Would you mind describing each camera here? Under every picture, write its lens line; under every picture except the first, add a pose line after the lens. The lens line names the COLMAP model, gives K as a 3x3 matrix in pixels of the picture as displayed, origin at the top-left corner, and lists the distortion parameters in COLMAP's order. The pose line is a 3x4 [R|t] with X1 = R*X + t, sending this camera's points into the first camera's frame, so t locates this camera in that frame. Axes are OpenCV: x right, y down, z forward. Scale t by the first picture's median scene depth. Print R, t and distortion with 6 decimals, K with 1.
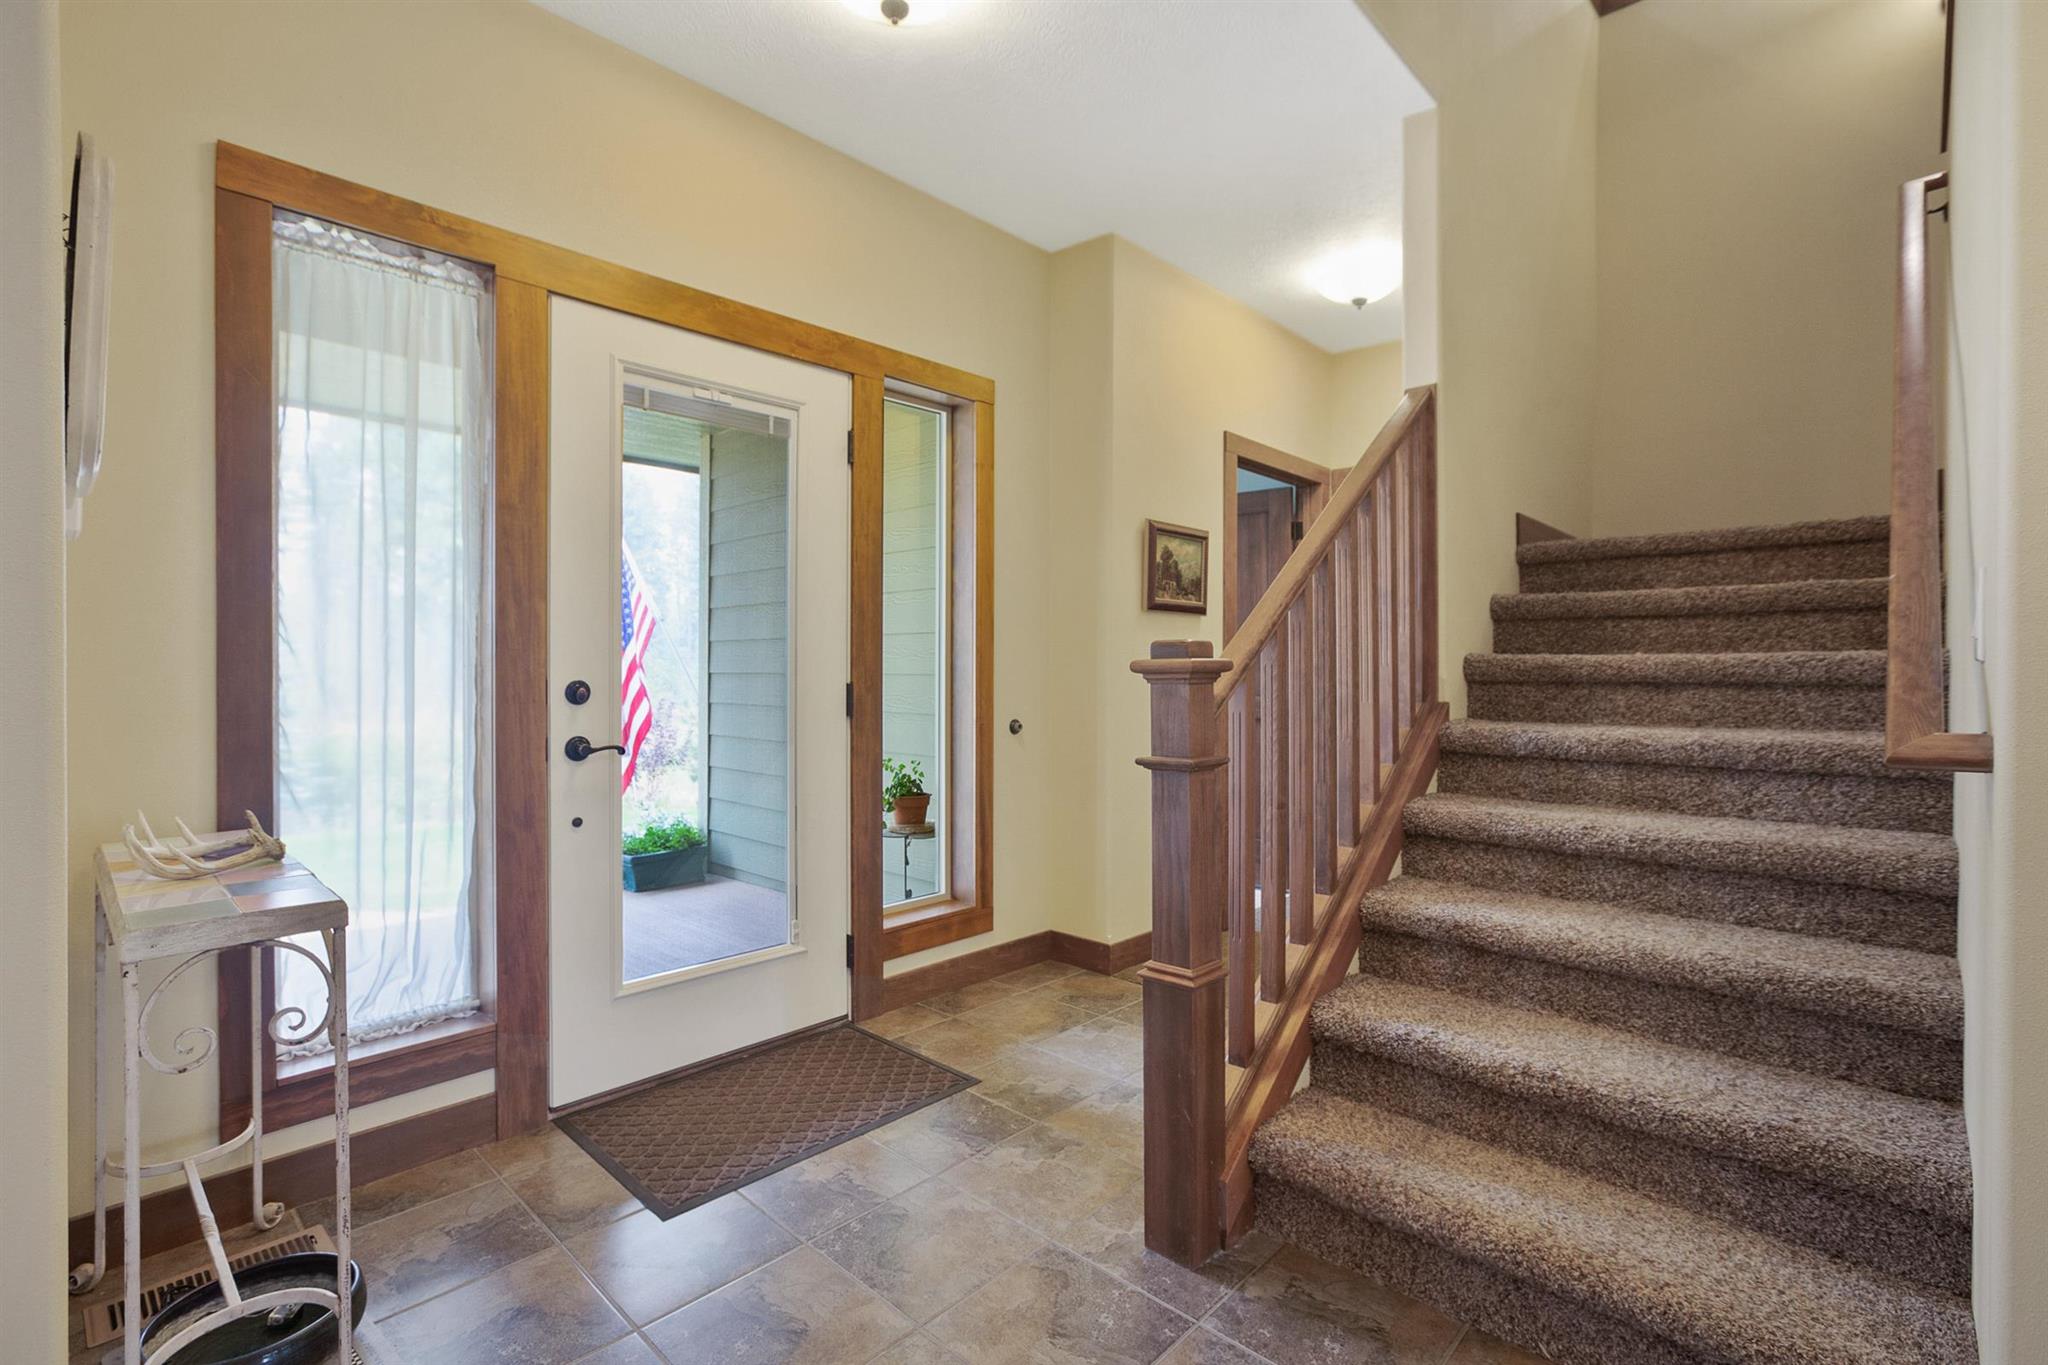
lens RADIAL K [[932.7, 0, 1025.4], [0, 932.7, 672.7], [0, 0, 1]] dist [-0.000444, 0.000196]
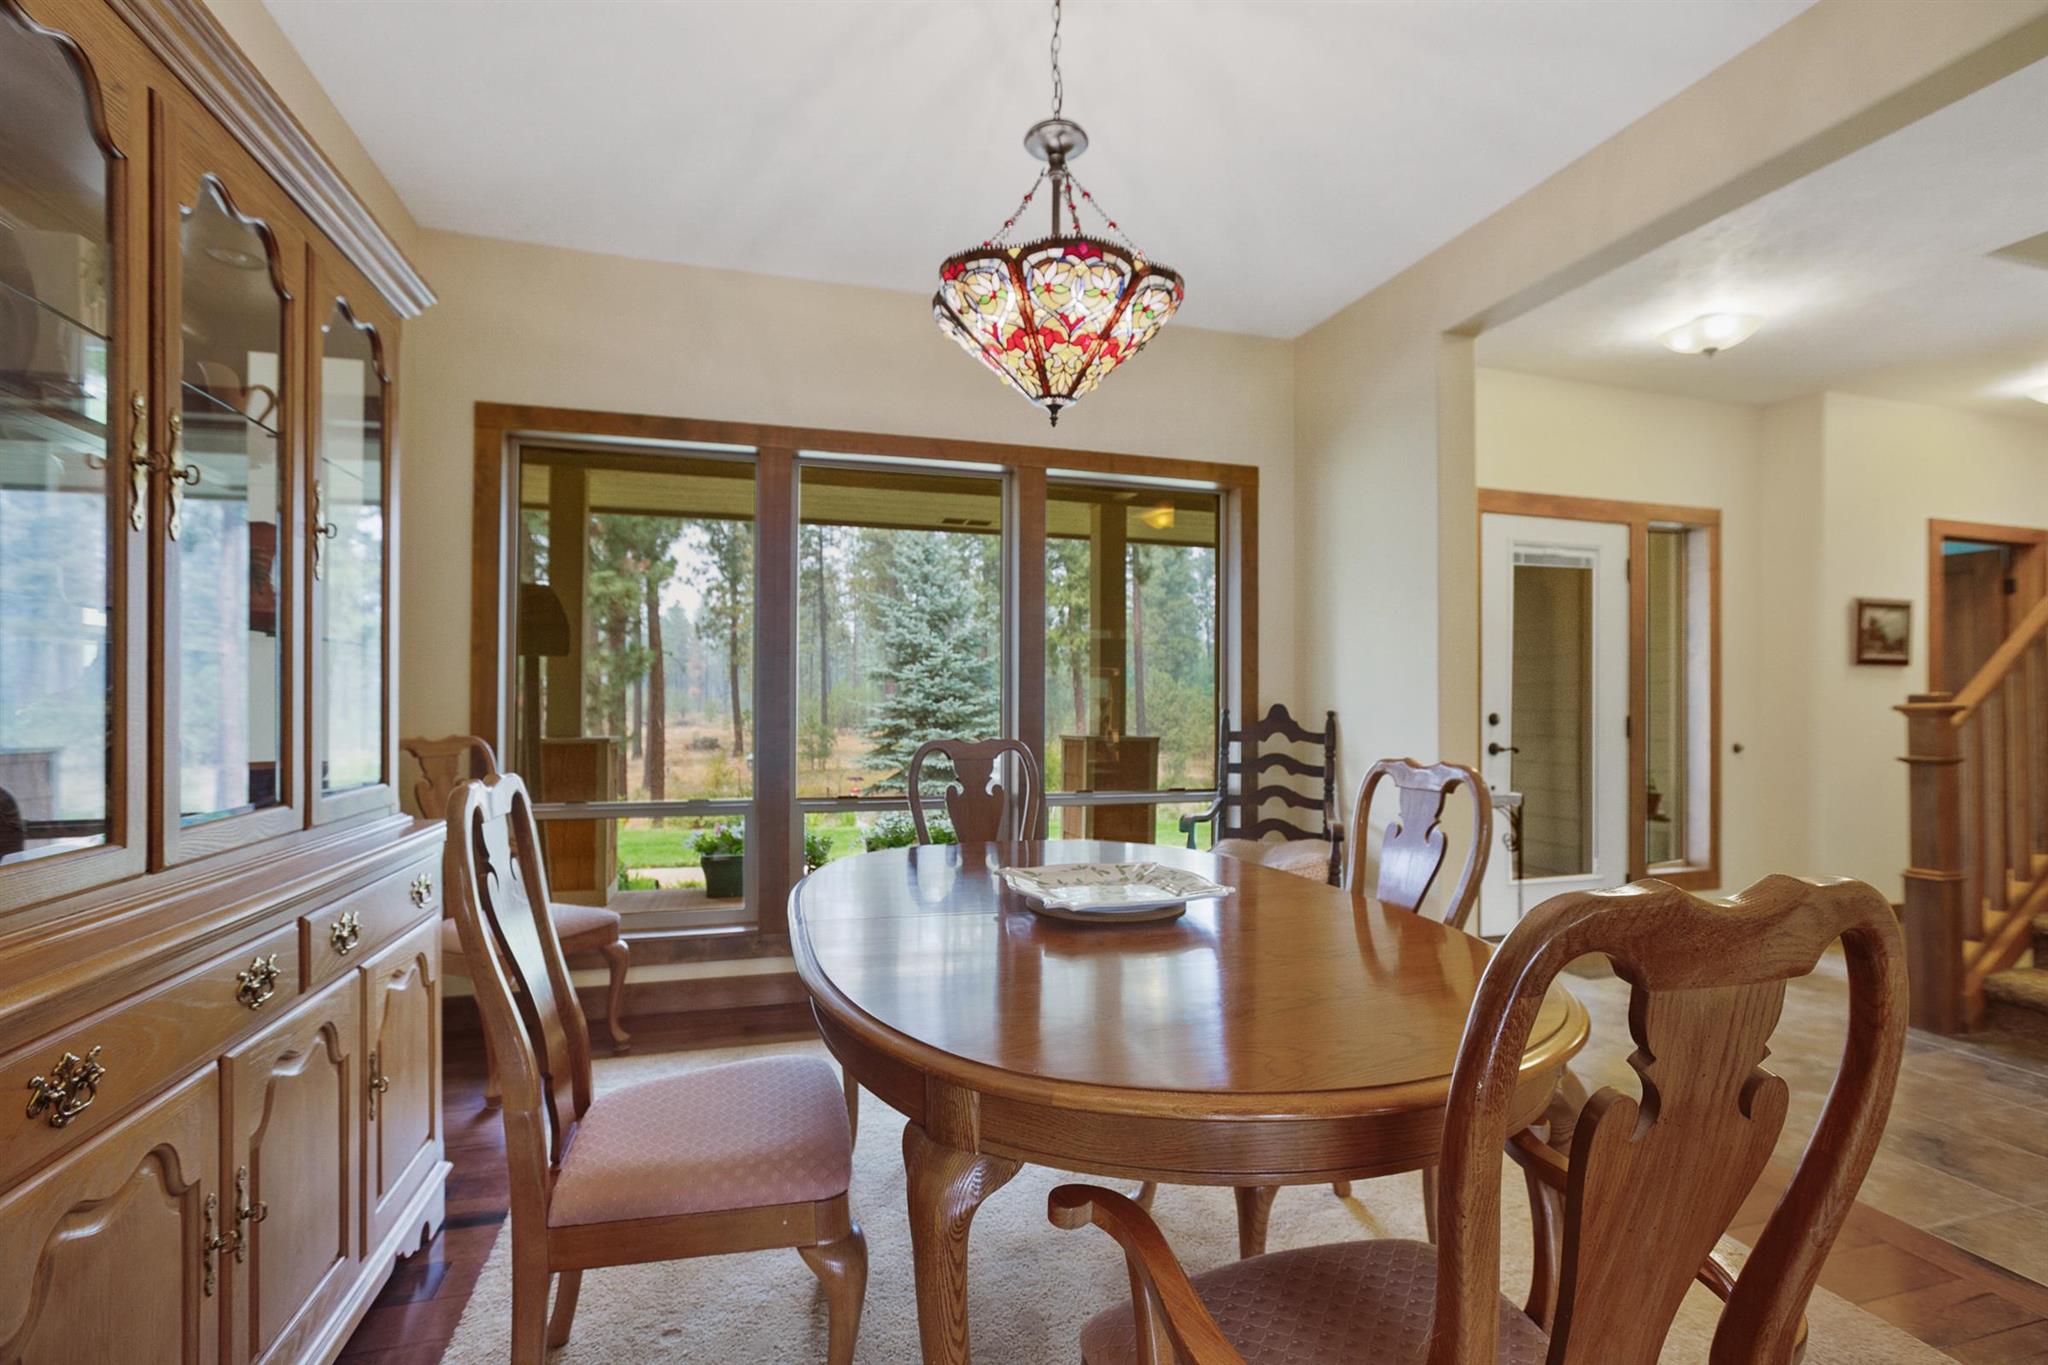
lens RADIAL K [[932.7, 0, 1029.7], [0, 932.7, 681.1], [0, 0, 1]] dist [-0.000444, 0.000196]
pose [[0.867053, -0.000785, -0.498215, -0.281607], [-0.013402, 0.999600, -0.024899, 0.006082], [0.498035, 0.028266, 0.866696, -0.913347]]
